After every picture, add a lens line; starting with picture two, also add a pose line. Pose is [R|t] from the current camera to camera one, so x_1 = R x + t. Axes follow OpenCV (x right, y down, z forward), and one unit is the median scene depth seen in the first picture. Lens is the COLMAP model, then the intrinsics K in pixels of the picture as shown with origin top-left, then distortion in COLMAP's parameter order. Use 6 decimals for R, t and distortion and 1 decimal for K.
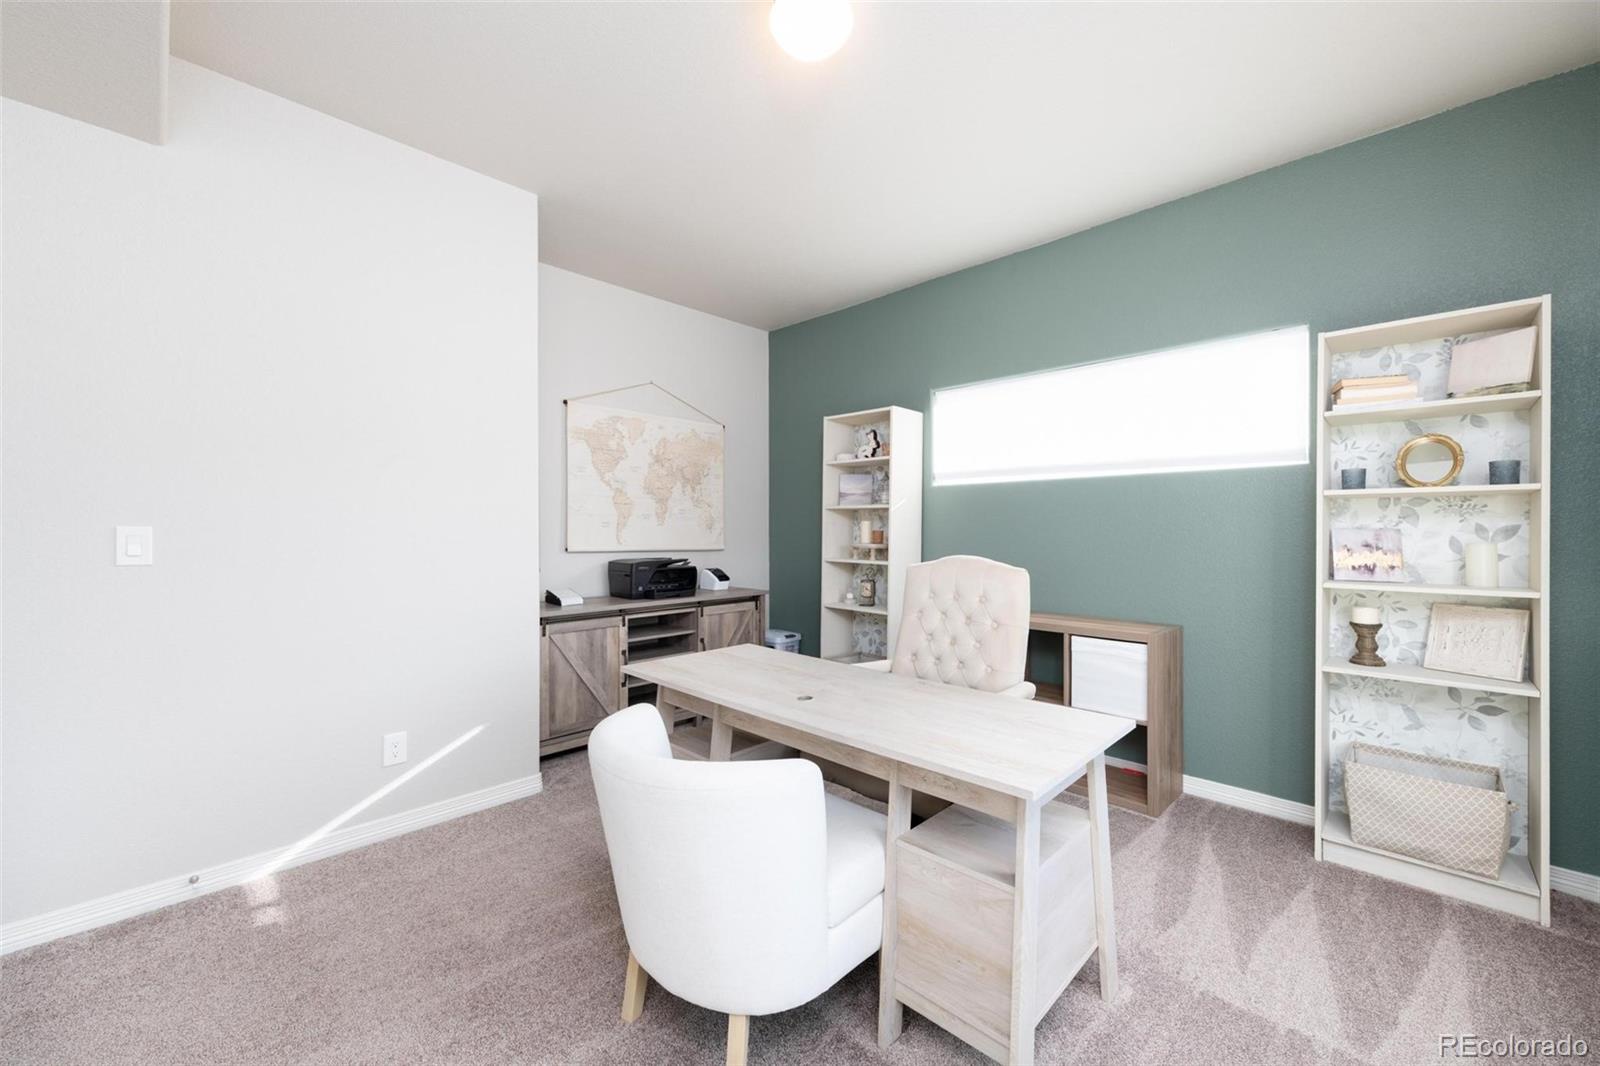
lens RADIAL K [[623.2, 0, 805.2], [0, 623.2, 526.6], [0, 0, 1]] dist [0.008513, -0.001796]
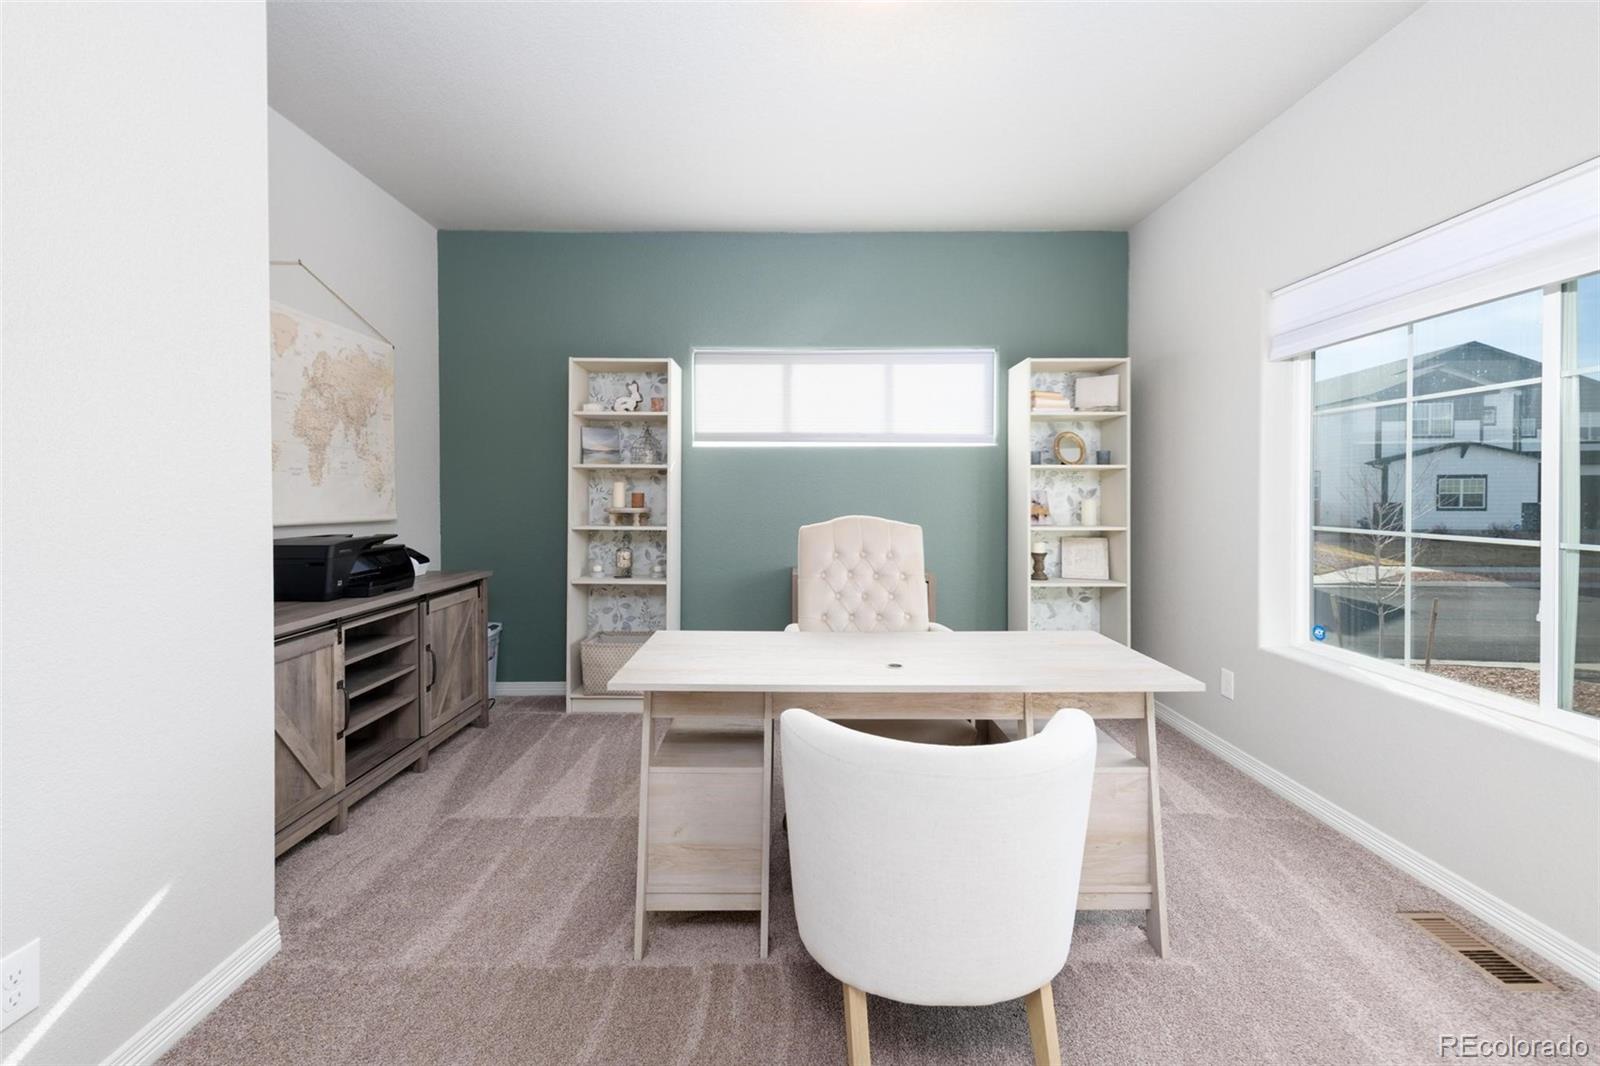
lens RADIAL K [[623.2, 0, 812.1], [0, 623.2, 499.3], [0, 0, 1]] dist [0.008513, -0.001796]
pose [[0.716117, -0.008712, 0.697926, -0.347073], [-0.001946, 0.999893, 0.014478, 0.001925], [-0.697978, -0.011726, 0.716024, 0.184349]]
